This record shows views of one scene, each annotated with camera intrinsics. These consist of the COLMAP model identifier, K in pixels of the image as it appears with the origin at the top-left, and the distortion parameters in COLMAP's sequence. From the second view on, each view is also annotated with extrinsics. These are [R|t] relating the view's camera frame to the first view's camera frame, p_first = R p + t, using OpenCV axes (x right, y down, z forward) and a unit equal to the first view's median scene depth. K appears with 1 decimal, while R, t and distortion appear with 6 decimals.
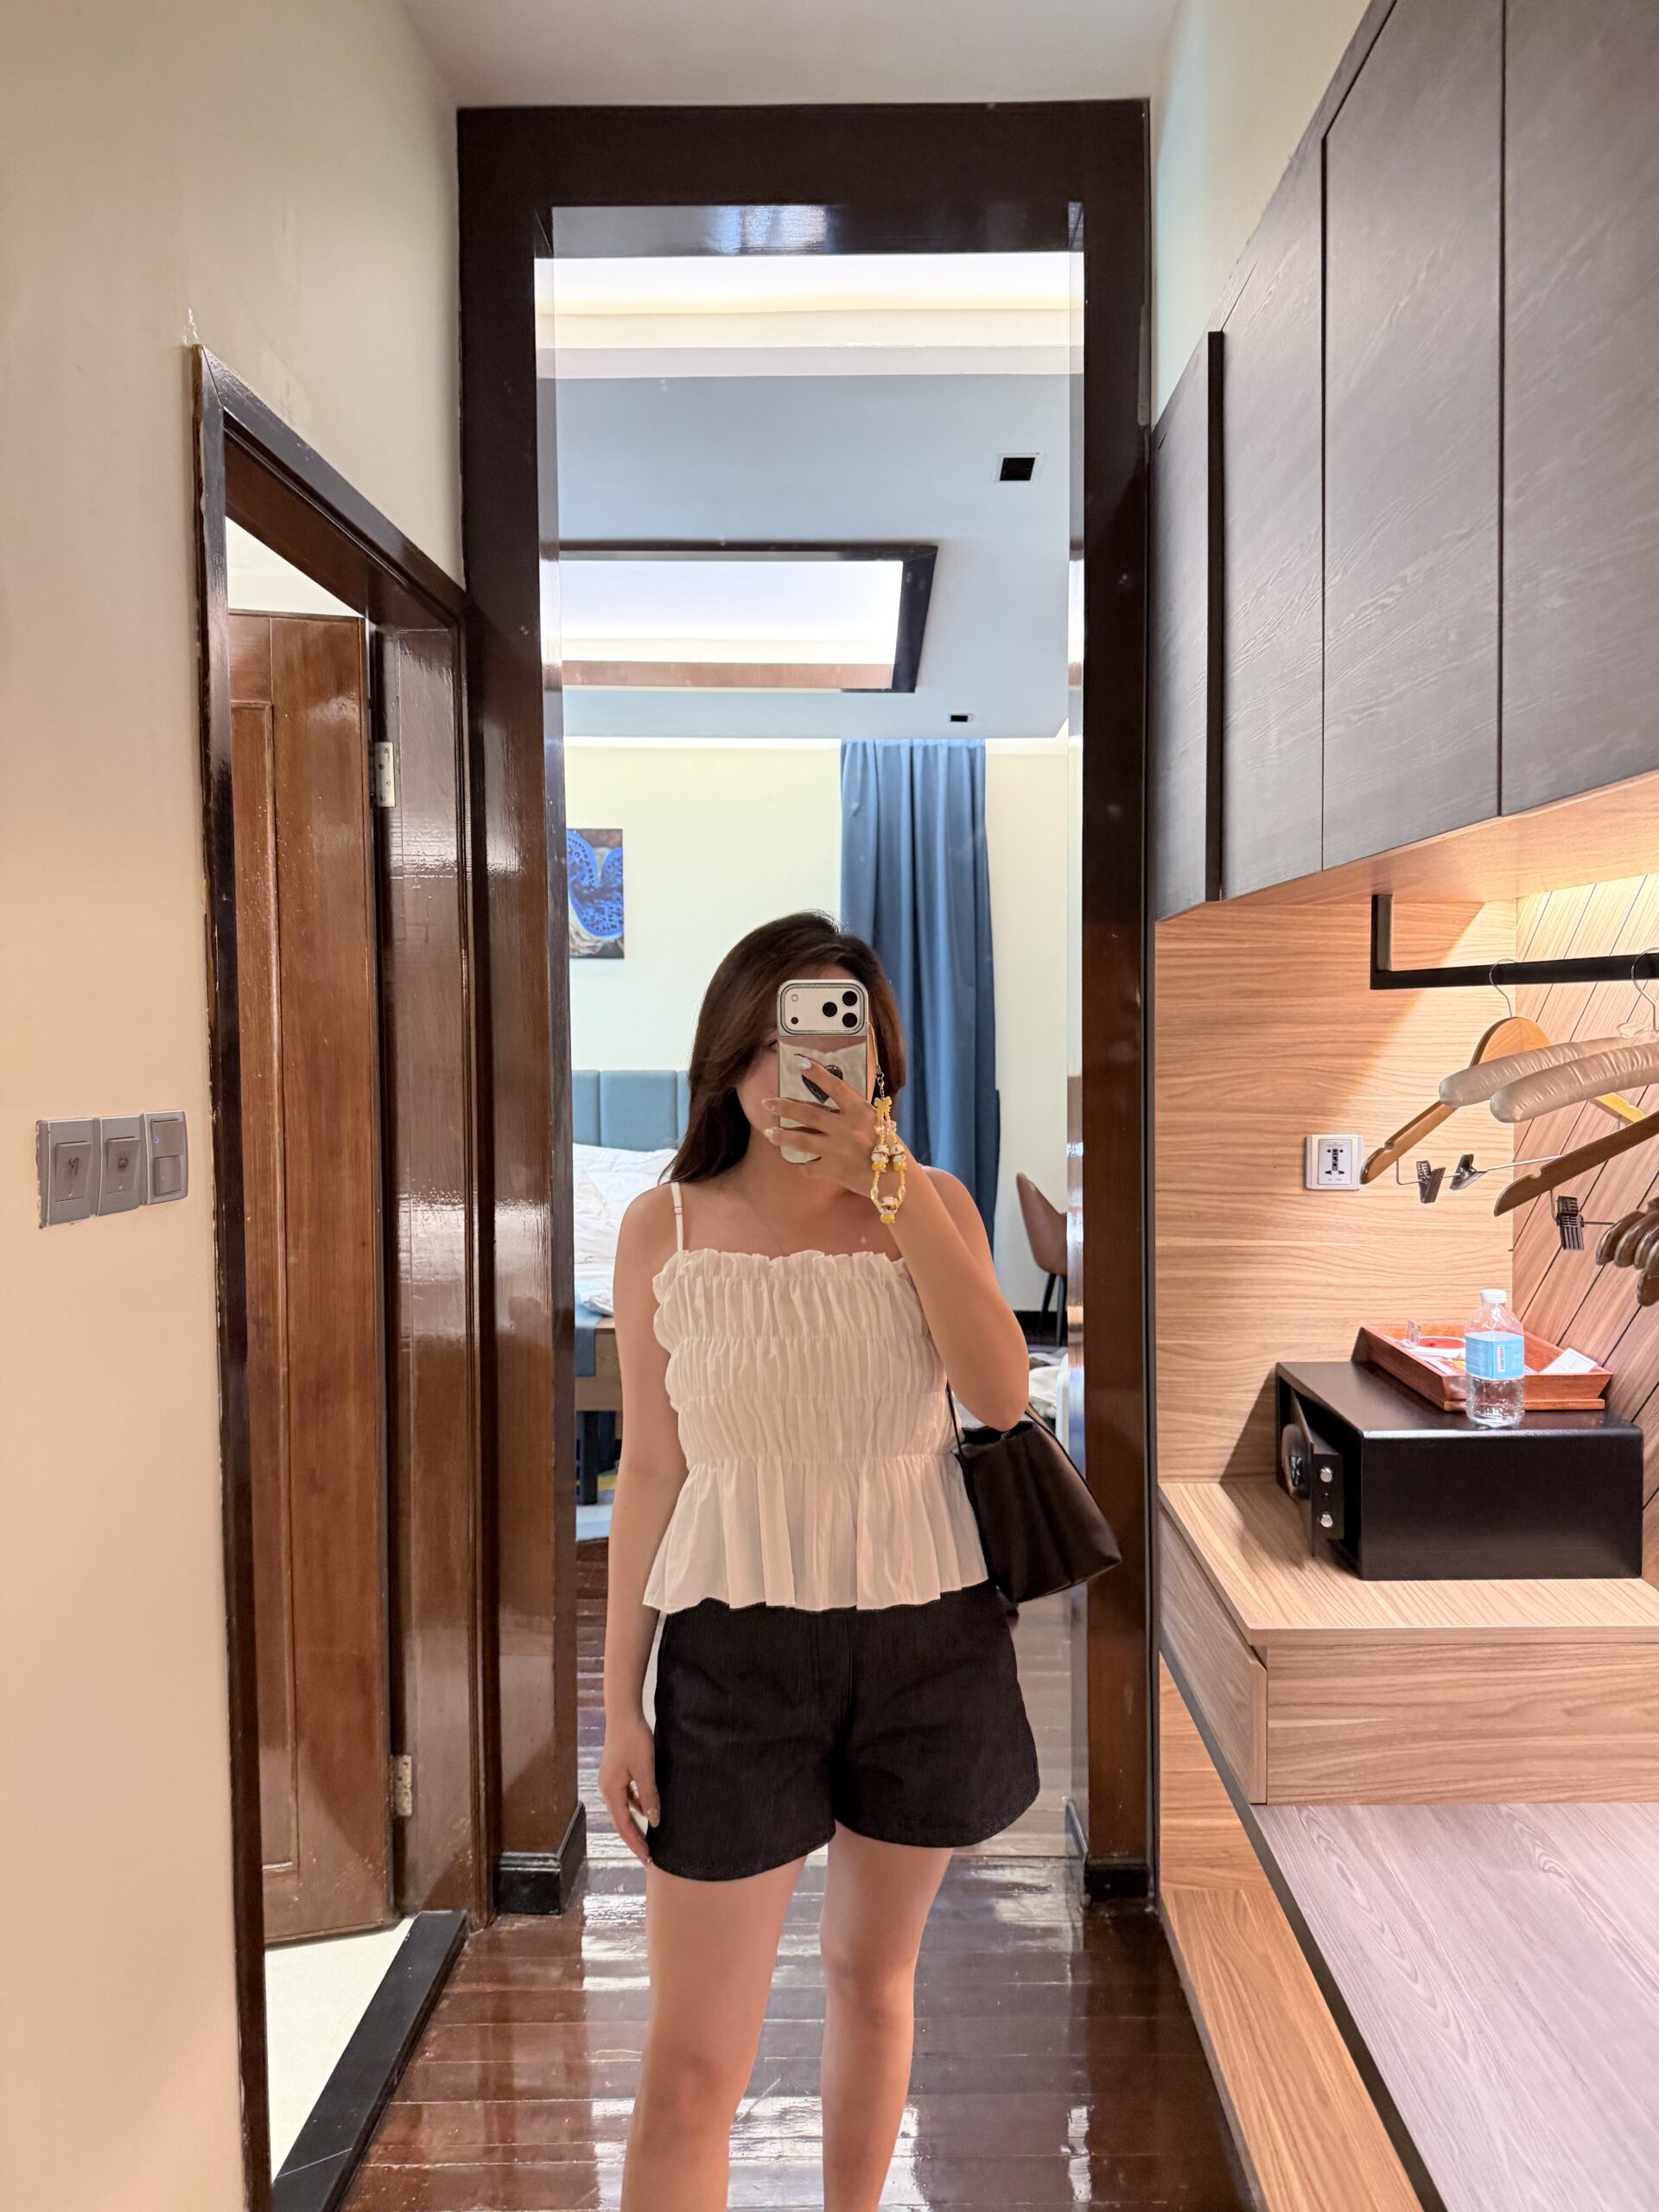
lens RADIAL K [[1557.3, 0, 863.4], [0, 1557.3, 1108.1], [0, 0, 1]] dist [0.046989, -0.091949]
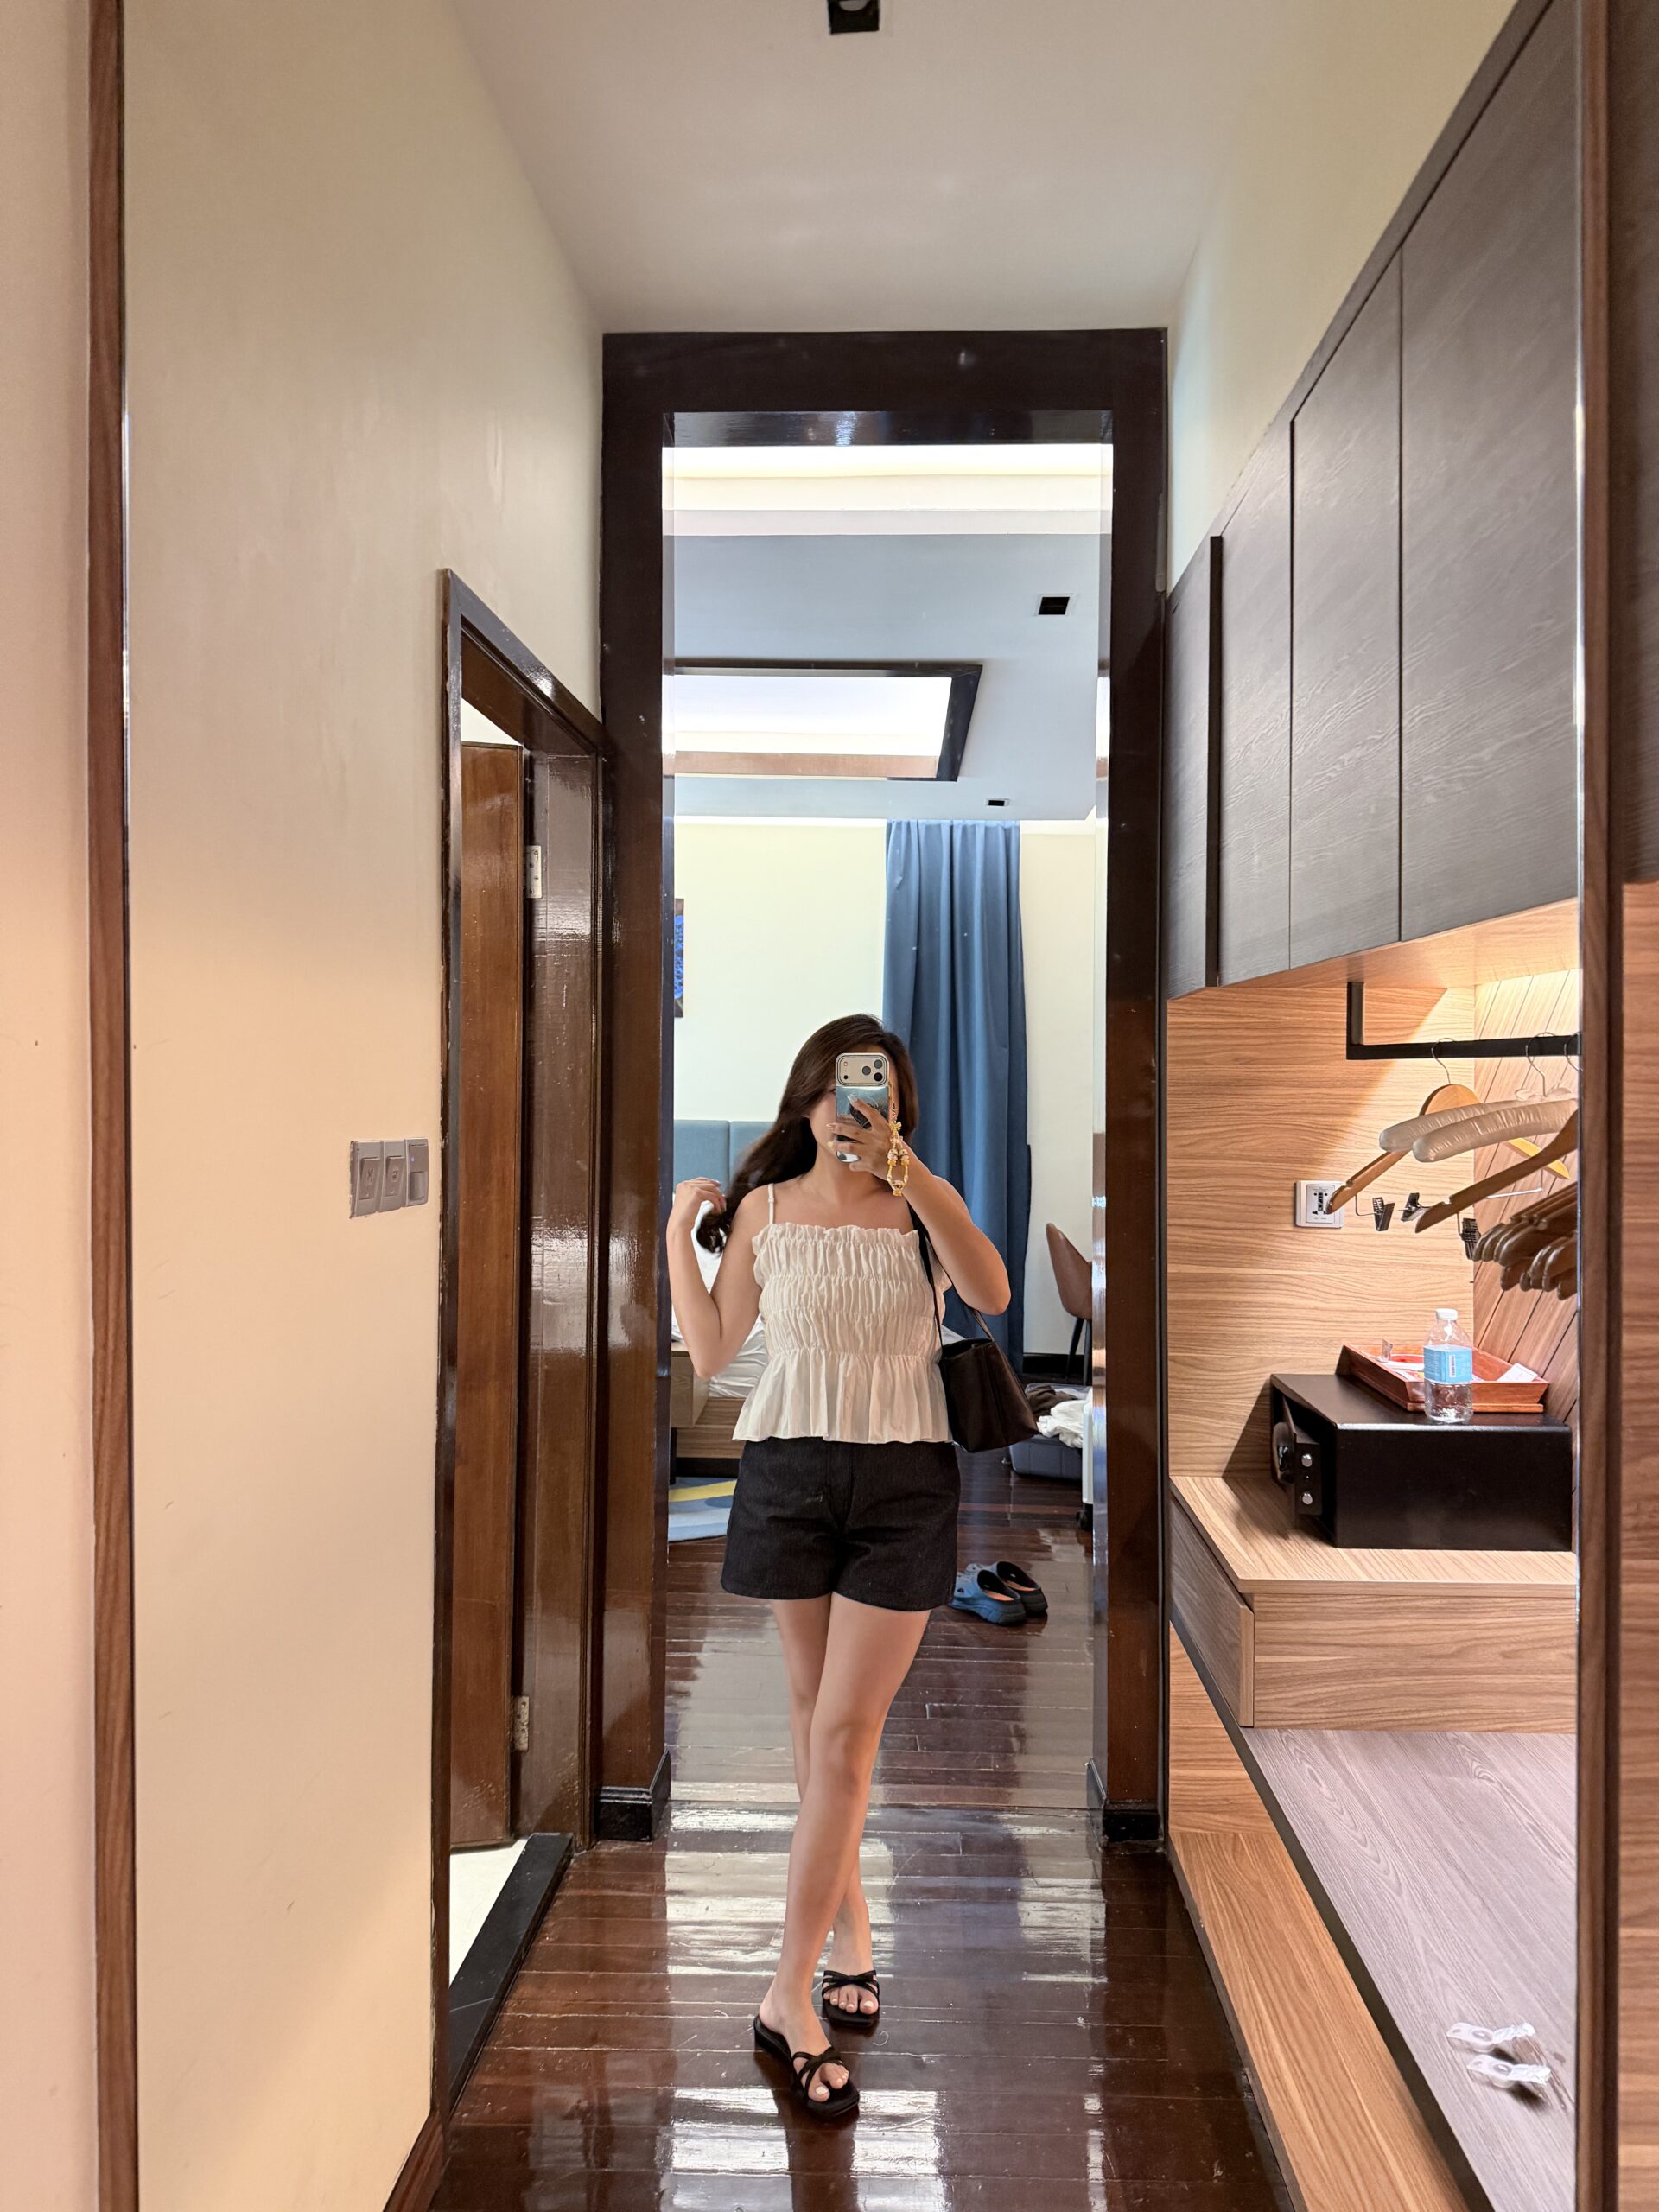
lens RADIAL K [[1550.0, 0, 830.9], [0, 1550.0, 1060.9], [0, 0, 1]] dist [0.068698, -0.151446]
pose [[0.999108, 0.015245, -0.039387, -0.024157], [-0.017846, 0.997623, -0.066552, 0.011708], [0.038278, 0.067196, 0.997005, -0.200756]]
